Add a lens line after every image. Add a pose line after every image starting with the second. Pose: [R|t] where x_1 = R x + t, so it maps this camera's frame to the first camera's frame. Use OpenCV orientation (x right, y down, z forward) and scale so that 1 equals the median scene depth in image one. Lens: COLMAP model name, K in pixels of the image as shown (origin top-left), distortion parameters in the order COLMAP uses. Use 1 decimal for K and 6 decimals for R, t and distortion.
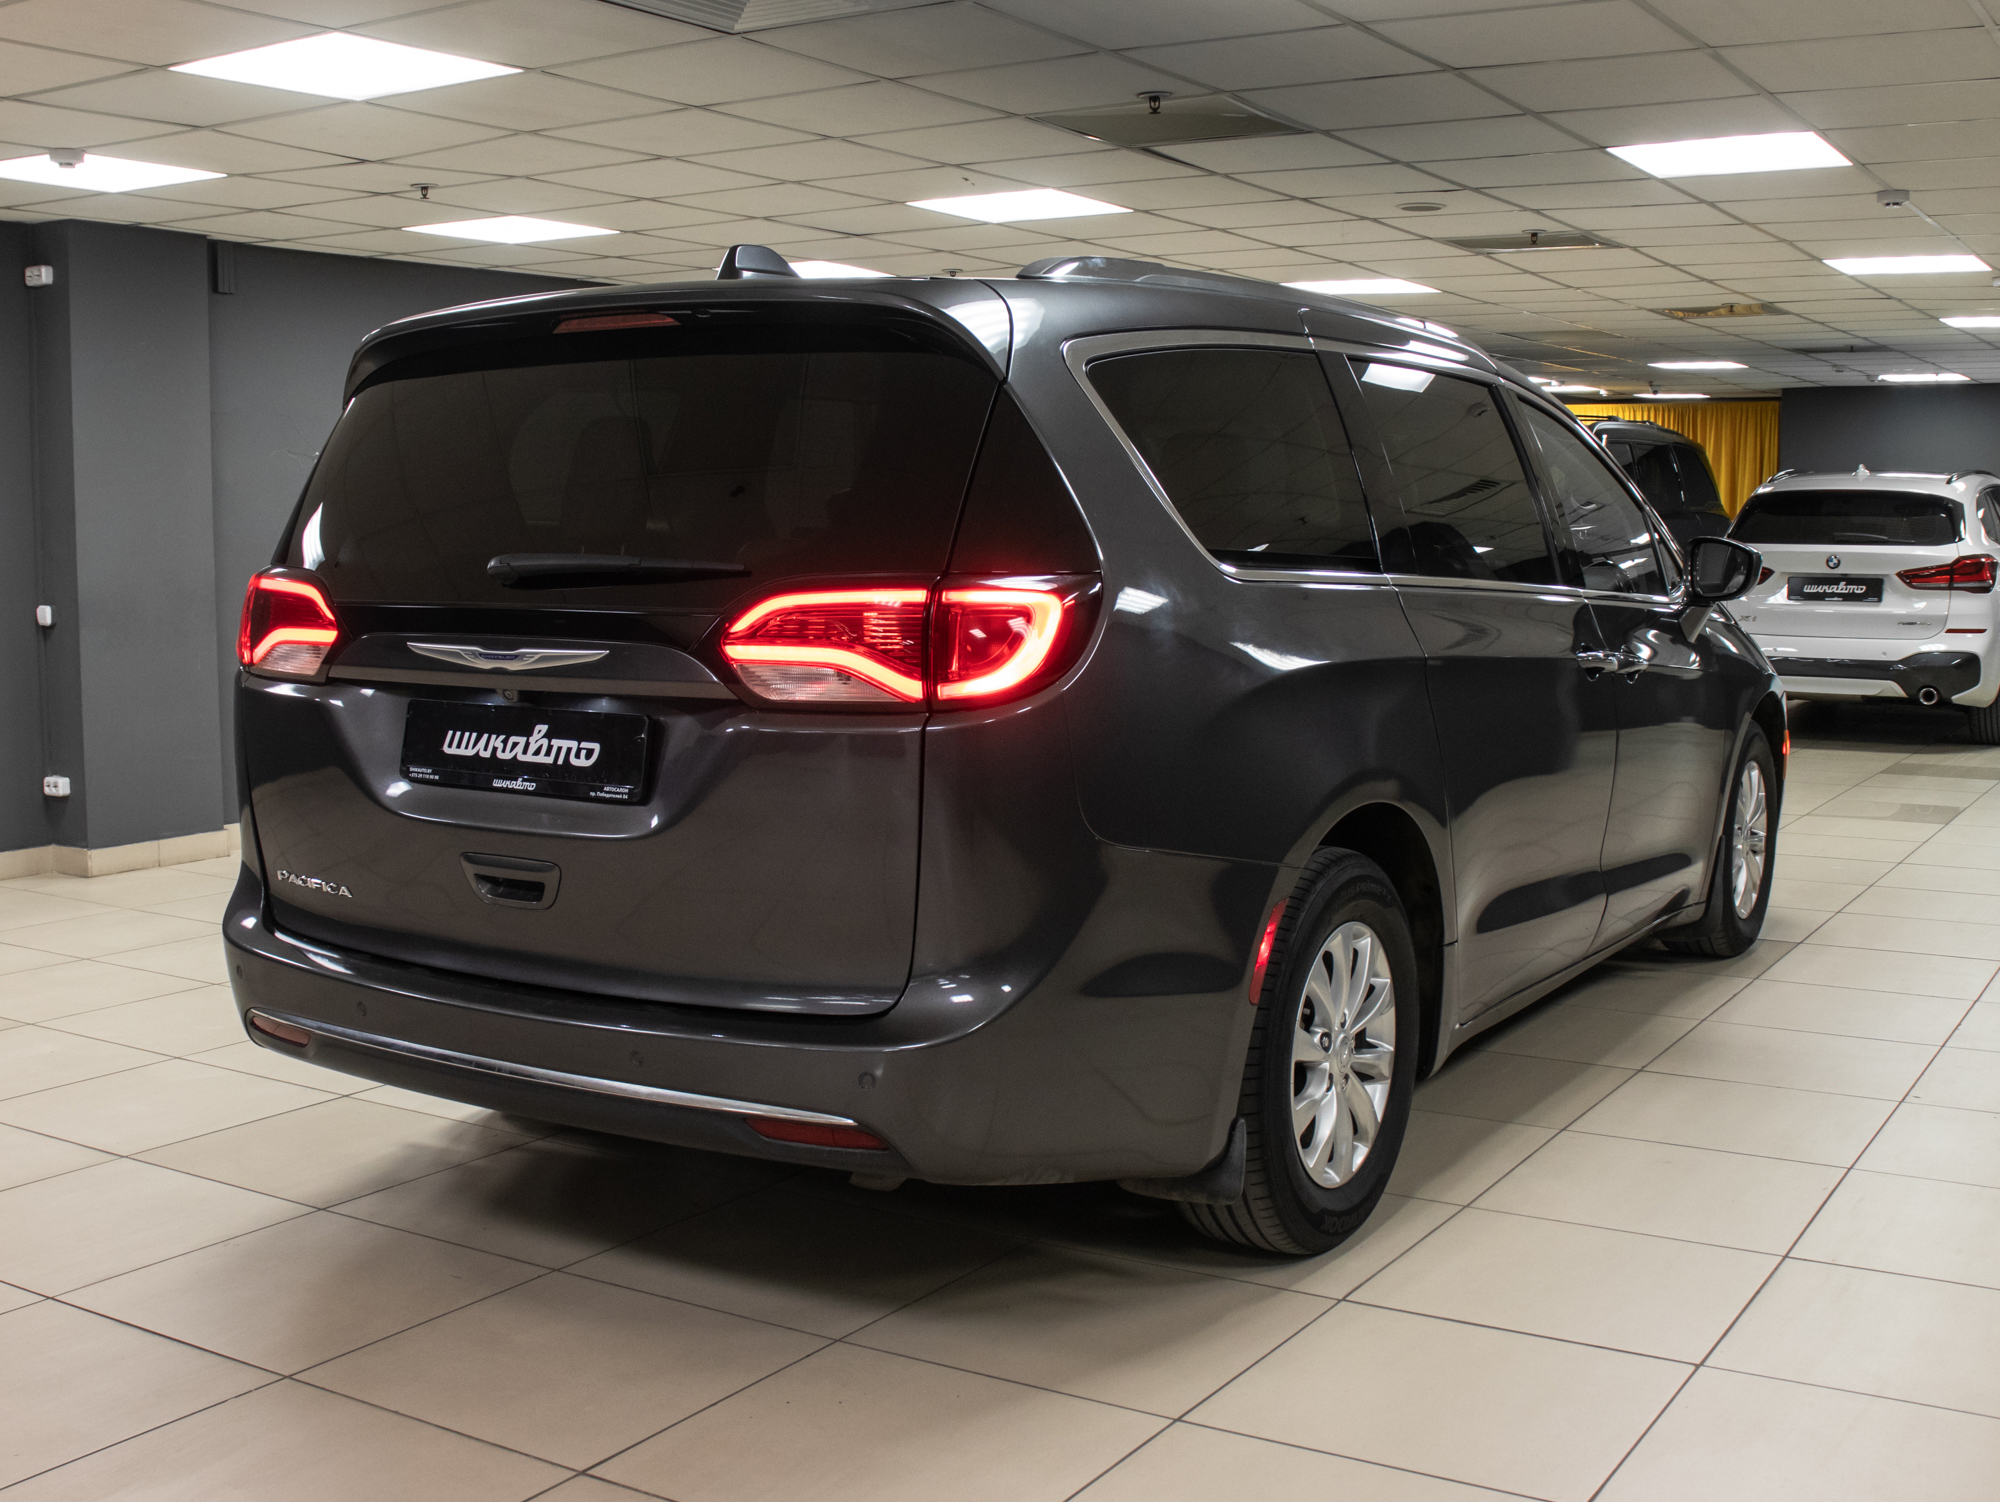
lens RADIAL K [[2242.2, 0, 1005.3], [0, 2242.2, 740.6], [0, 0, 1]] dist [-0.151757, 0.000000]
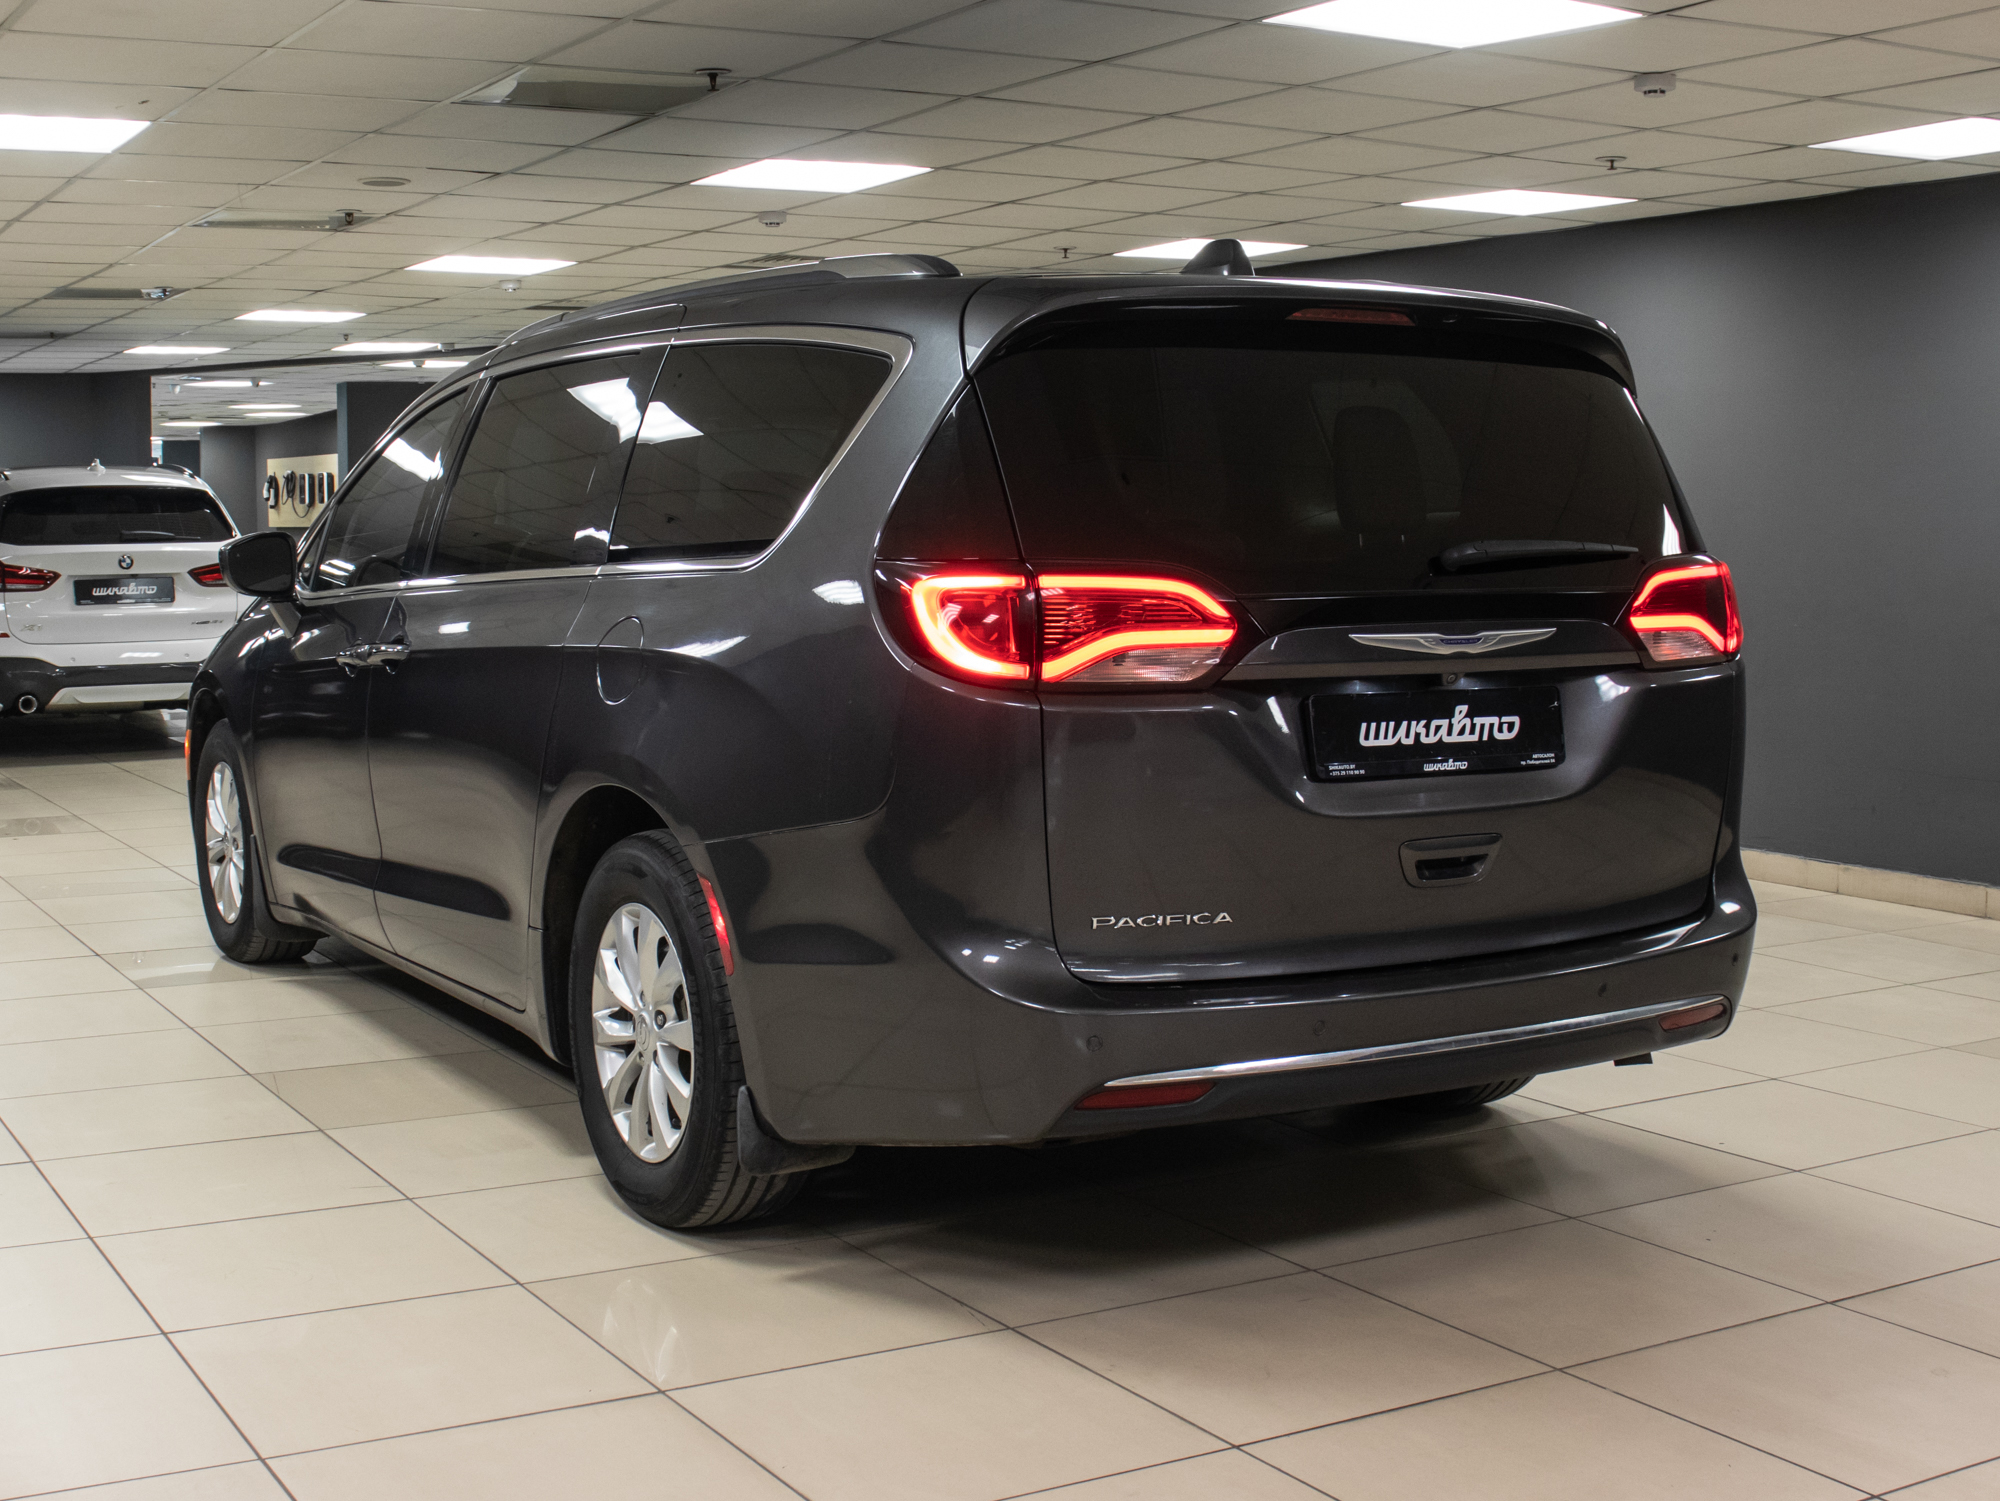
lens RADIAL K [[2432.9, 0, 986.1], [0, 2432.9, 751.3], [0, 0, 1]] dist [-0.071256, 0.000000]
pose [[0.468492, -0.085536, 0.879317, -1.274605], [0.090447, 0.994716, 0.048572, -0.059235], [-0.878826, 0.056776, 0.473753, 0.641052]]
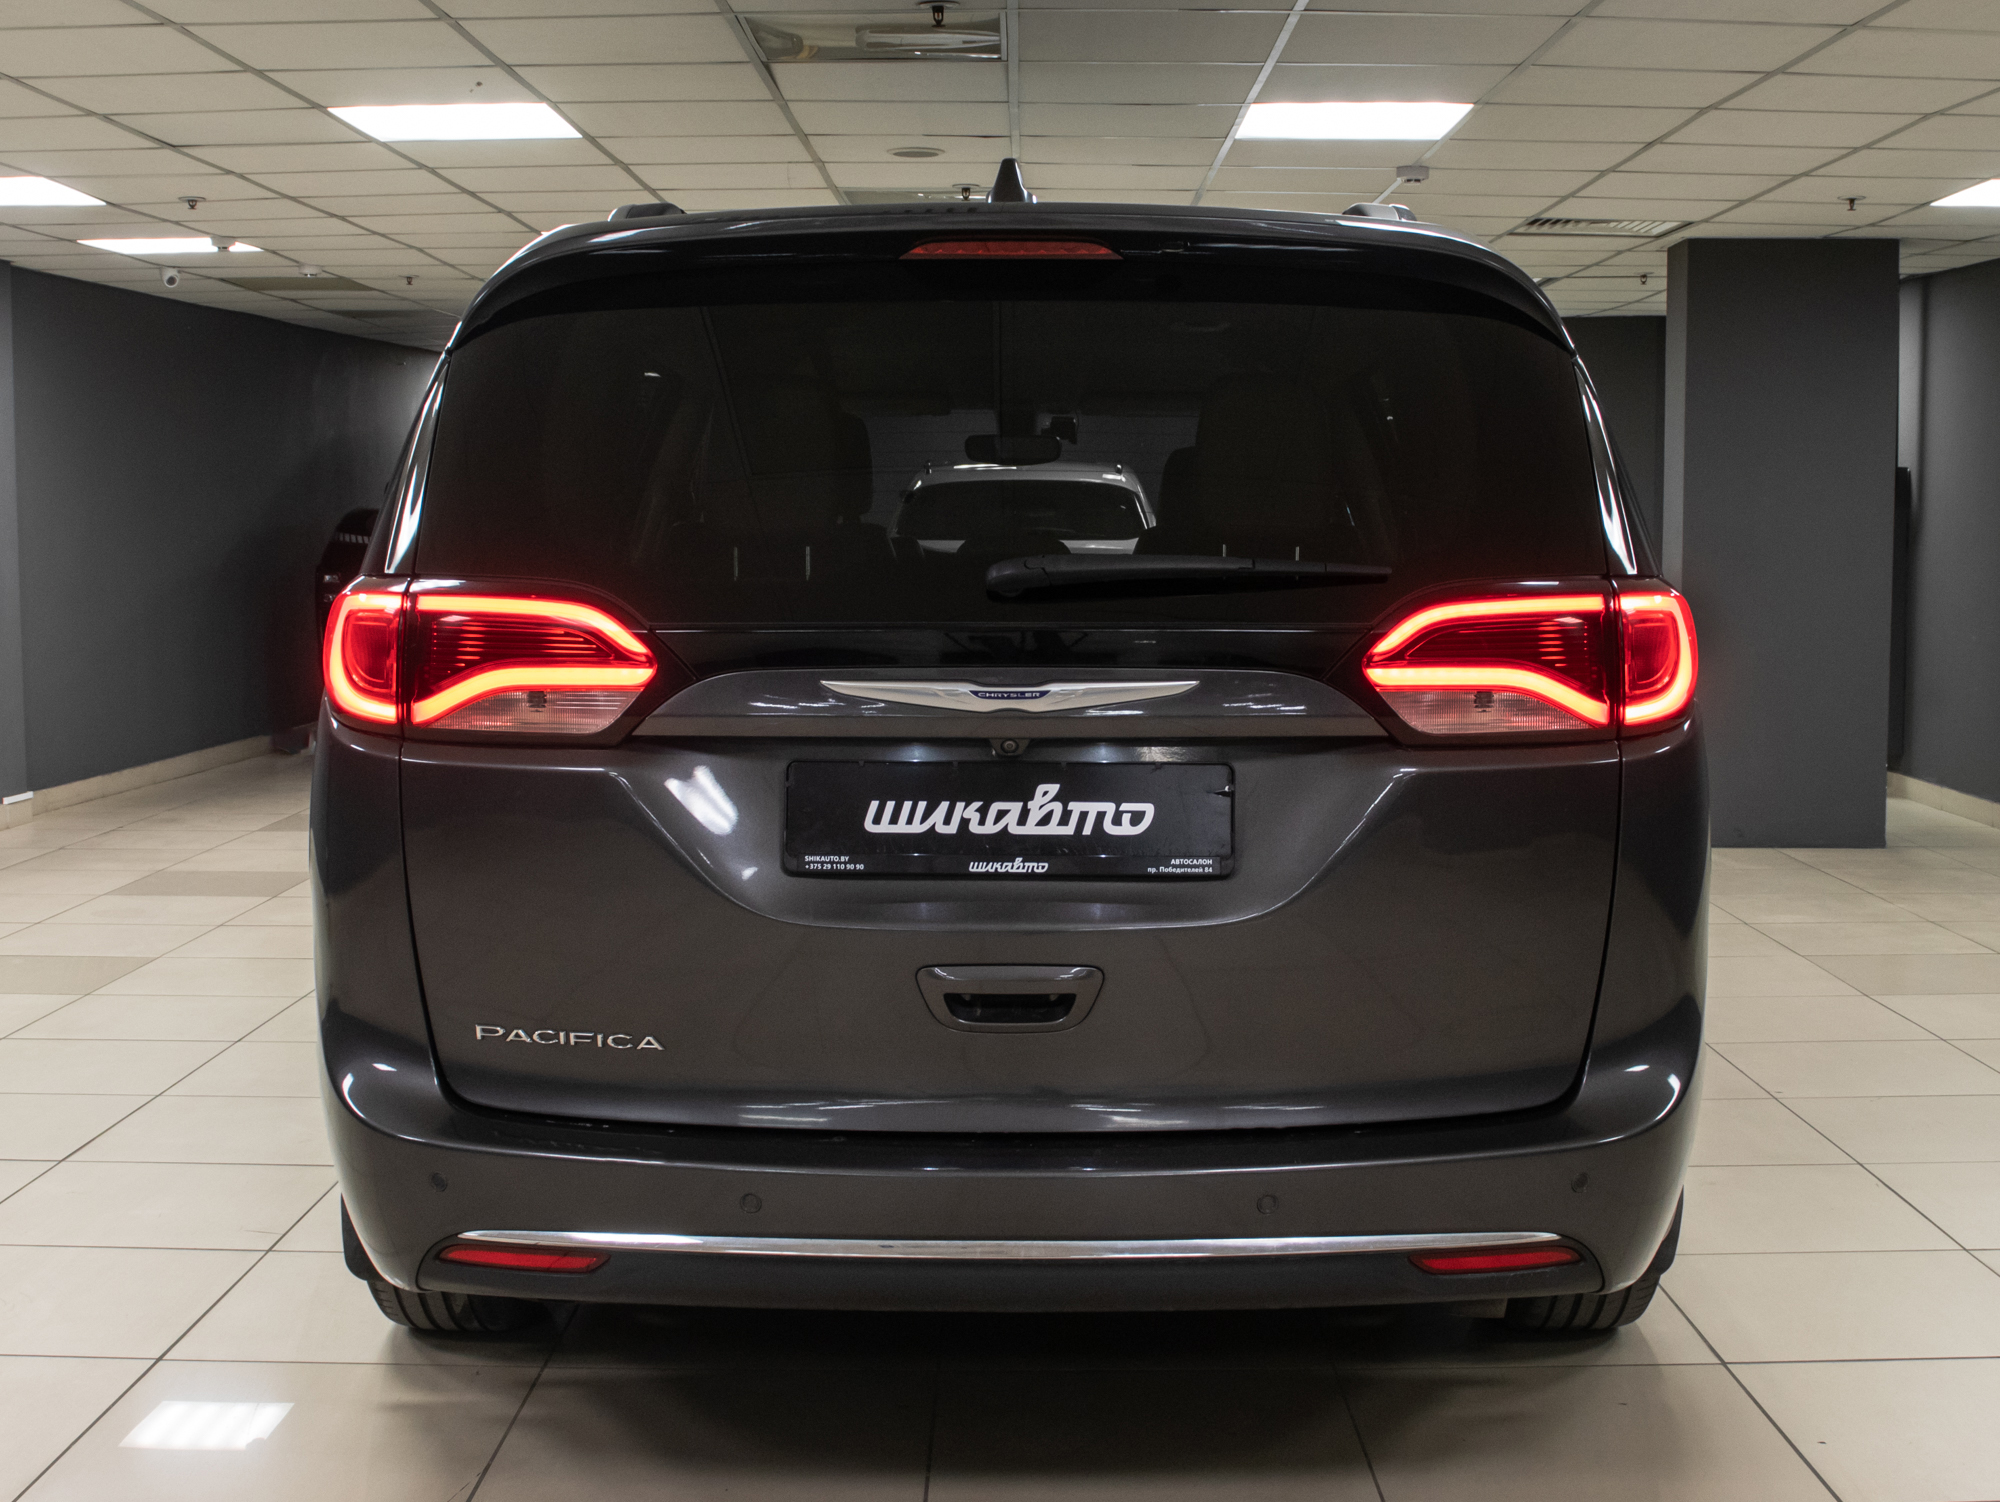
lens RADIAL K [[2522.9, 0, 1003.9], [0, 2522.9, 749.9], [0, 0, 1]] dist [-0.111528, 0.000000]
pose [[0.850362, -0.047255, 0.524072, -0.645220], [0.052850, 0.998593, 0.004287, -0.022329], [-0.523537, 0.024052, 0.851663, 0.278981]]
